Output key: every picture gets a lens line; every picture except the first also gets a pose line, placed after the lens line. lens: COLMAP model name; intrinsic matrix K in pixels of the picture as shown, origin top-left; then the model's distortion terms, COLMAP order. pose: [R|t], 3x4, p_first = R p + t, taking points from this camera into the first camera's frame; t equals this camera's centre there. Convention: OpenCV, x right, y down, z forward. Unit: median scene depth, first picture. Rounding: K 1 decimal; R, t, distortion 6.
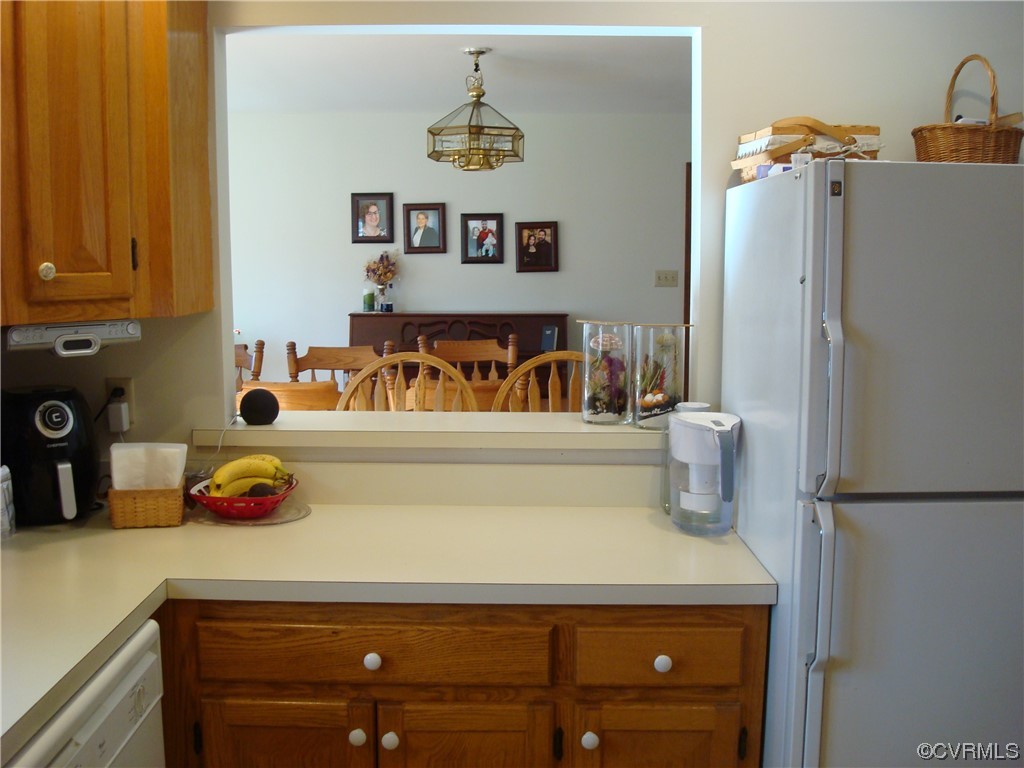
lens RADIAL K [[1087.4, 0, 512.0], [0, 1087.4, 384.0], [0, 0, 1]] dist [-0.061681, -0.163353]
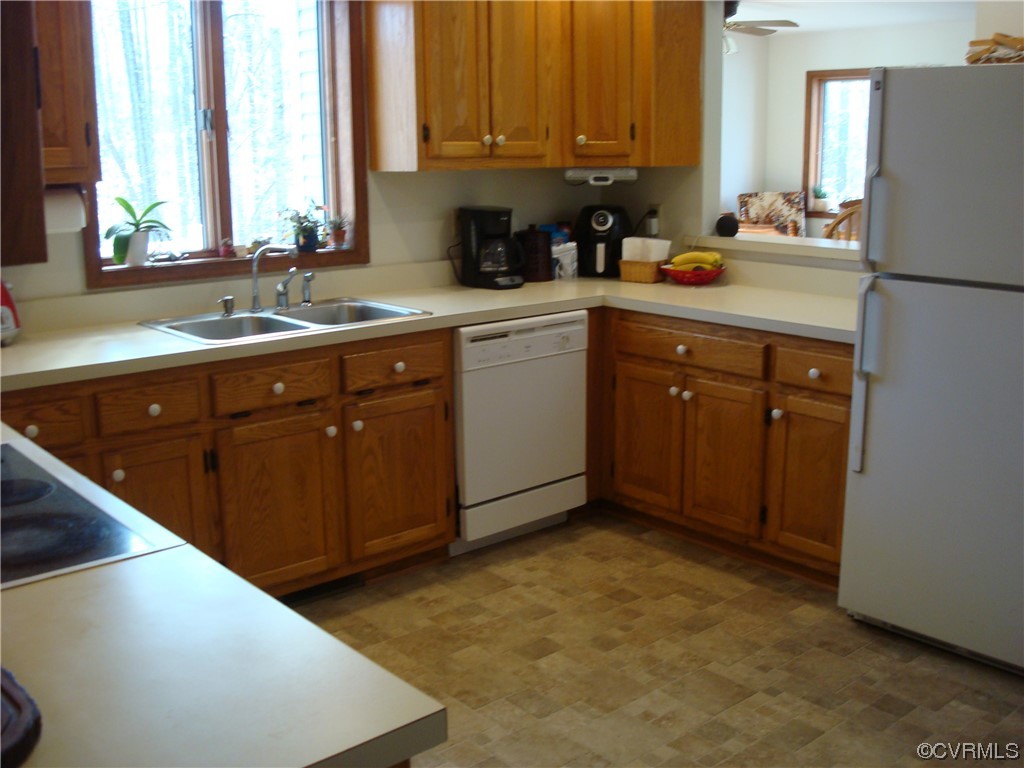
lens RADIAL K [[1087.4, 0, 512.0], [0, 1087.4, 384.0], [0, 0, 1]] dist [-0.061681, -0.163353]
pose [[0.660452, 0.152595, -0.735200, 1.037043], [-0.083476, 0.987984, 0.130073, 0.092520], [0.746214, -0.024535, 0.665254, -0.456177]]
